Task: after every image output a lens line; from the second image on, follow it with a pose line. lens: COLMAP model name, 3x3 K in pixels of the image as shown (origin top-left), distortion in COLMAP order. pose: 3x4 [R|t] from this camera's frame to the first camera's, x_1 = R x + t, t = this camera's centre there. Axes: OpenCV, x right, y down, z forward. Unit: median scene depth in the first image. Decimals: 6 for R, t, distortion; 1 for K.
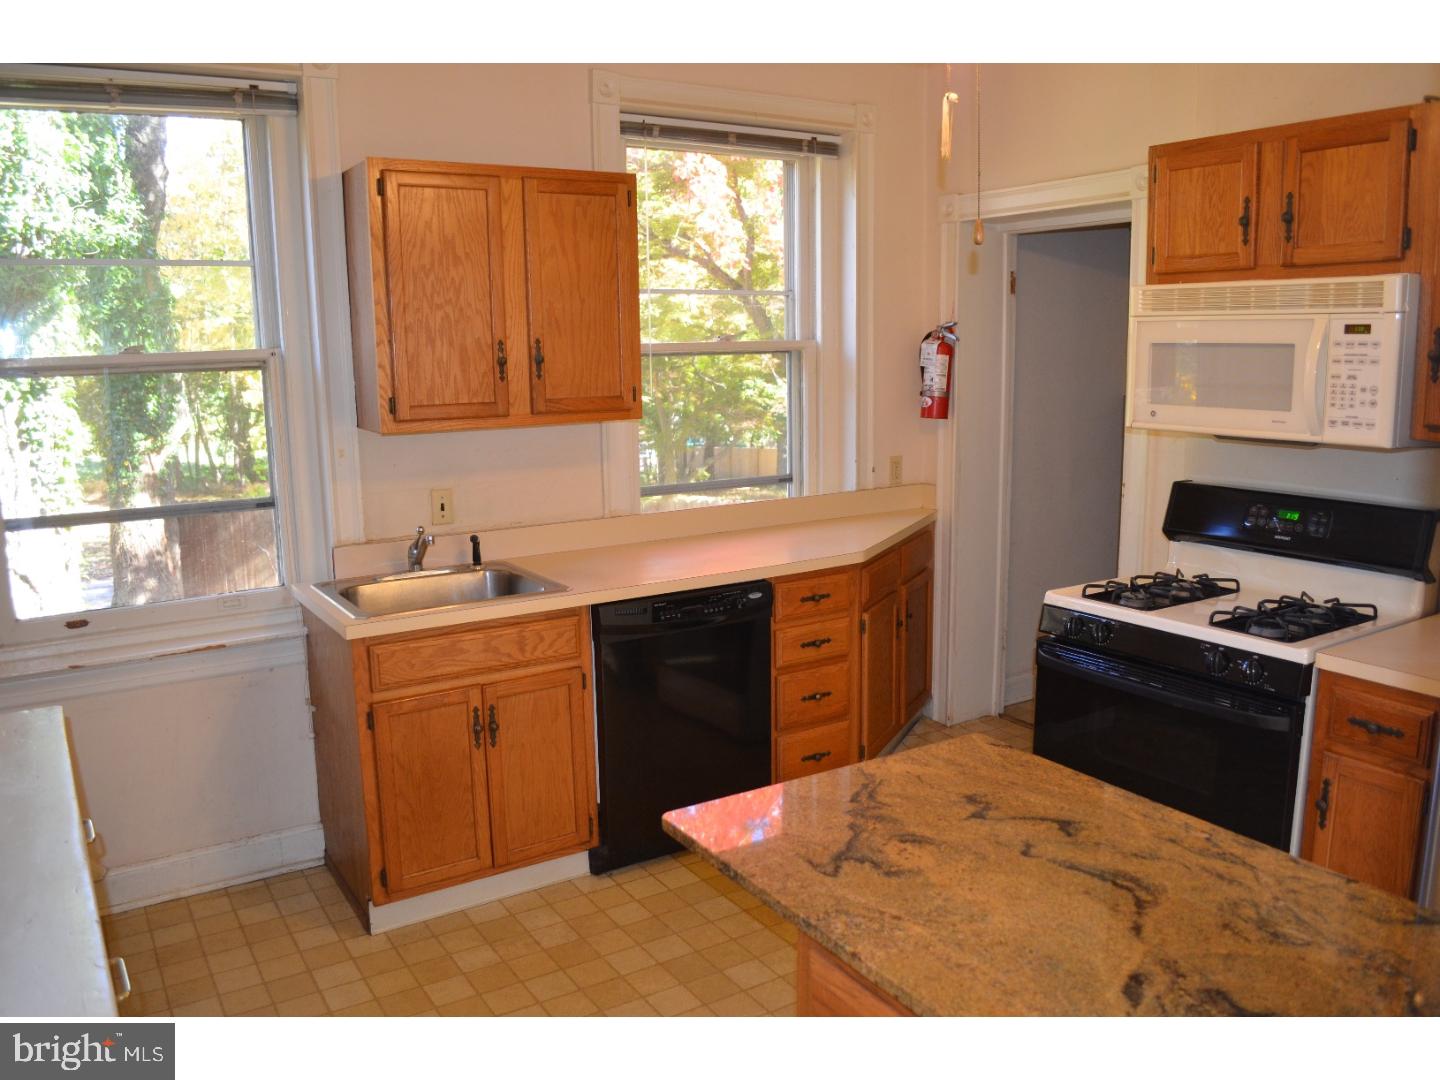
lens RADIAL K [[1139.0, 0, 718.1], [0, 1139.0, 535.5], [0, 0, 1]] dist [-0.074319, 0.007500]
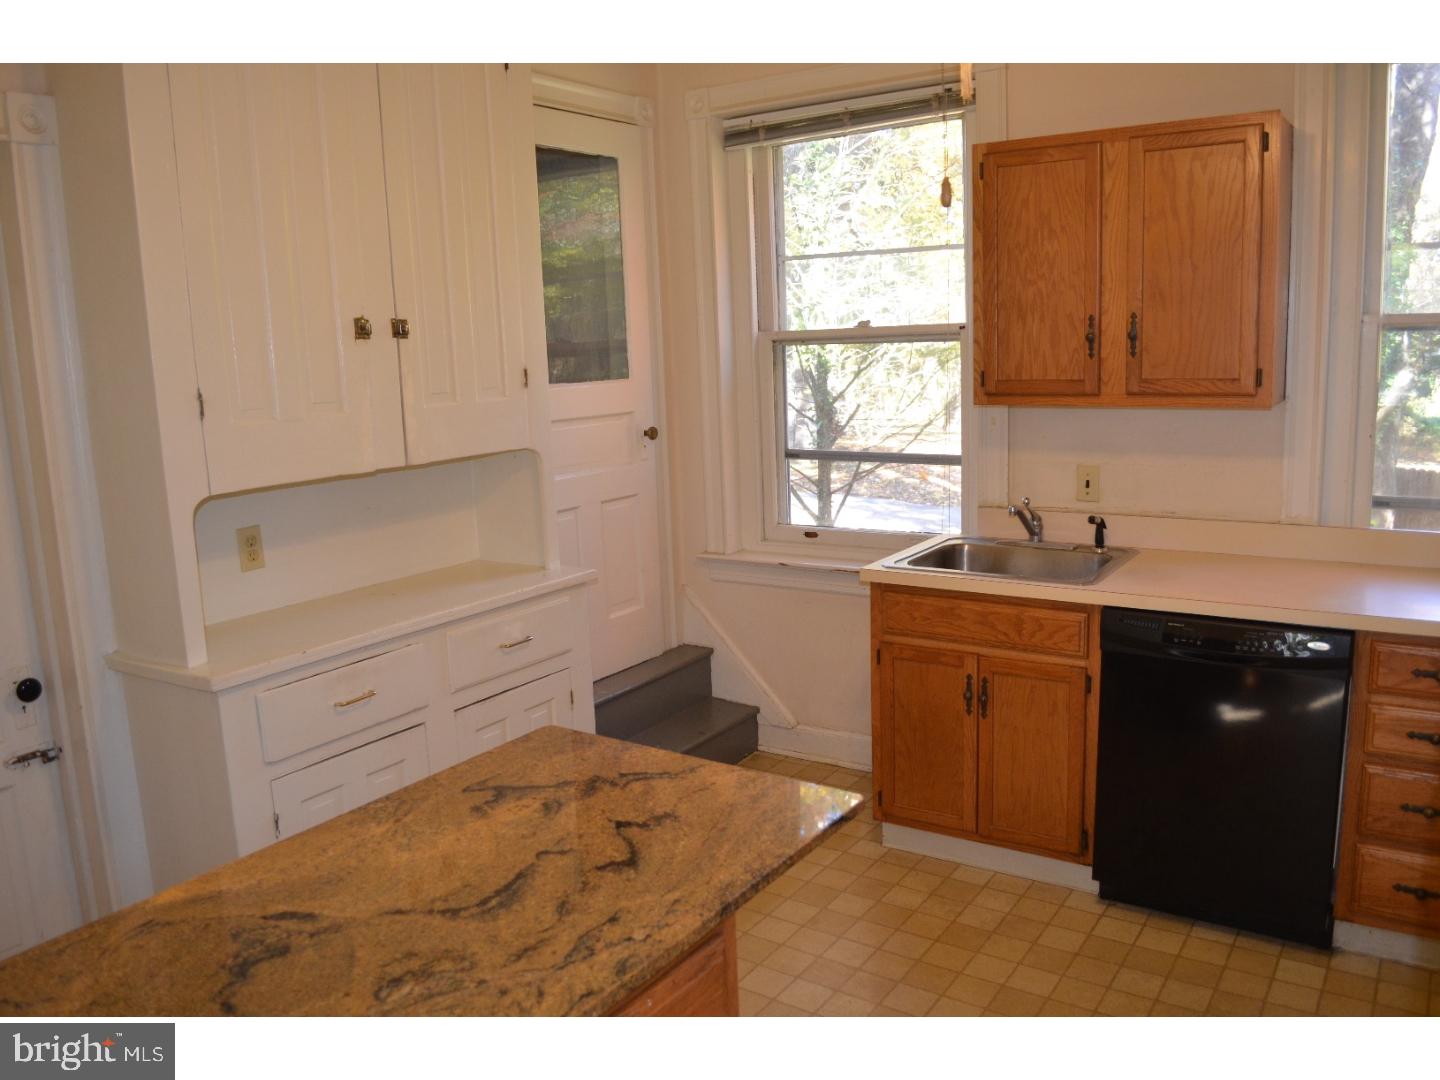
lens RADIAL K [[1139.0, 0, 718.7], [0, 1139.0, 541.3], [0, 0, 1]] dist [-0.074319, 0.007500]
pose [[0.395787, 0.165354, -0.903333, 0.597851], [-0.123530, 0.984302, 0.126052, -0.068822], [0.909996, 0.061699, 0.410000, 0.353892]]
